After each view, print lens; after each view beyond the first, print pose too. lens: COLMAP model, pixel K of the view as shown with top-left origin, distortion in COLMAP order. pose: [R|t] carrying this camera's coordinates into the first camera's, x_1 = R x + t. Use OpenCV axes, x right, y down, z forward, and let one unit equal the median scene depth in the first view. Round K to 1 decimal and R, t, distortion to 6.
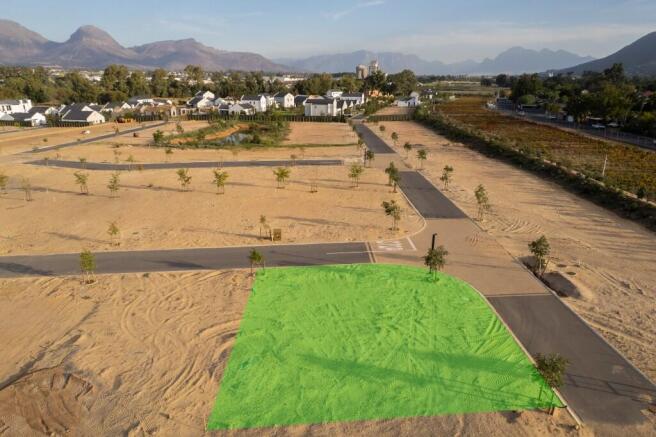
lens RADIAL K [[463.9, 0, 336.6], [0, 463.9, 221.6], [0, 0, 1]] dist [-0.072507, 0.071894]
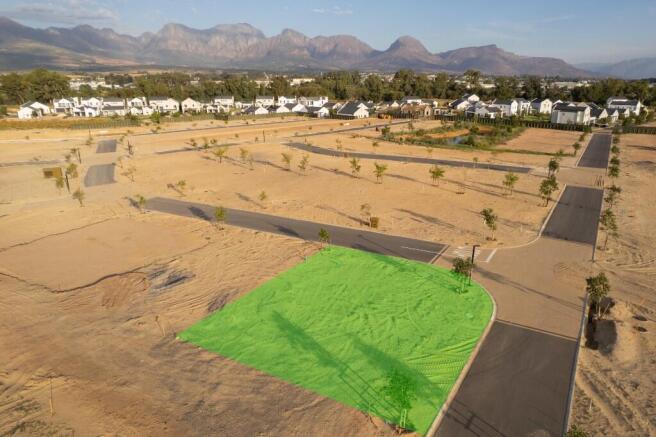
lens RADIAL K [[445.8, 0, 356.4], [0, 445.8, 217.2], [0, 0, 1]] dist [-0.080269, 0.069959]
pose [[0.832654, 0.165587, -0.528458, 0.138819], [-0.168621, 0.984748, 0.042876, -0.007822], [0.527498, 0.053408, 0.847876, 0.026936]]
